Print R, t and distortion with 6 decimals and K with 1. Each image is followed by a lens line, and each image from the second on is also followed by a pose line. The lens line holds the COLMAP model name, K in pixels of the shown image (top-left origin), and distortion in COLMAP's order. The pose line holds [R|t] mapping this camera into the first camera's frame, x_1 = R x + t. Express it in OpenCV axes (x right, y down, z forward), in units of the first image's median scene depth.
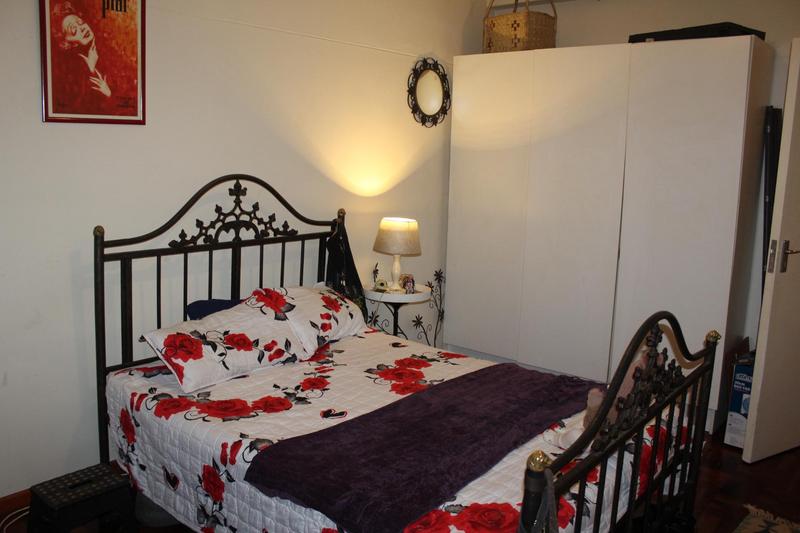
lens RADIAL K [[669.5, 0, 381.5], [0, 669.5, 262.6], [0, 0, 1]] dist [-0.168858, 0.152118]
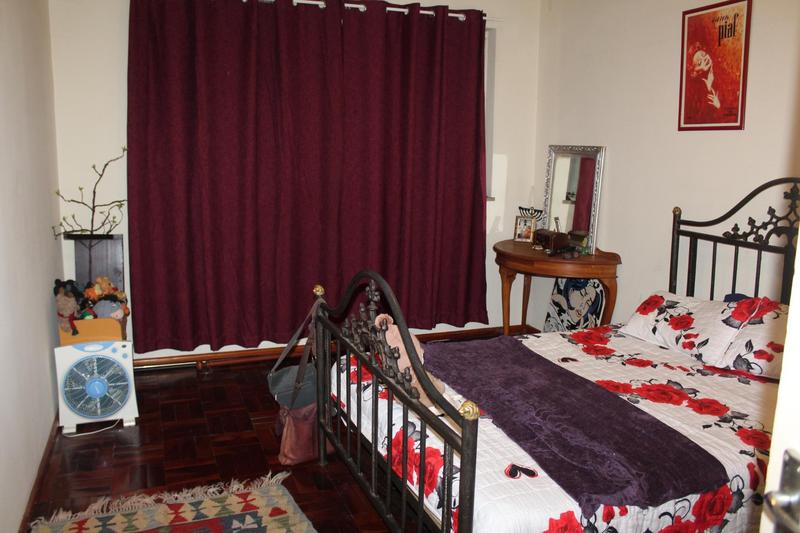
lens RADIAL K [[669.5, 0, 381.5], [0, 669.5, 262.6], [0, 0, 1]] dist [-0.168858, 0.152118]
pose [[-0.483115, 0.122107, -0.867000, 0.902322], [-0.166578, 0.959322, 0.227931, -0.131447], [0.859565, 0.254541, -0.443123, 0.963022]]
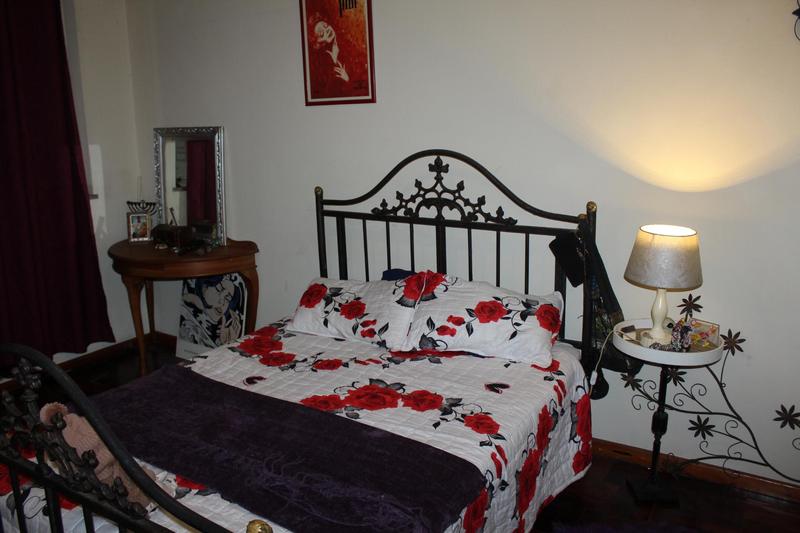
lens RADIAL K [[669.5, 0, 381.5], [0, 669.5, 262.6], [0, 0, 1]] dist [-0.168858, 0.152118]
pose [[0.142326, 0.189437, -0.971523, 0.763002], [-0.135623, 0.975990, 0.170440, -0.131673], [0.980484, 0.107503, 0.164601, 0.809419]]
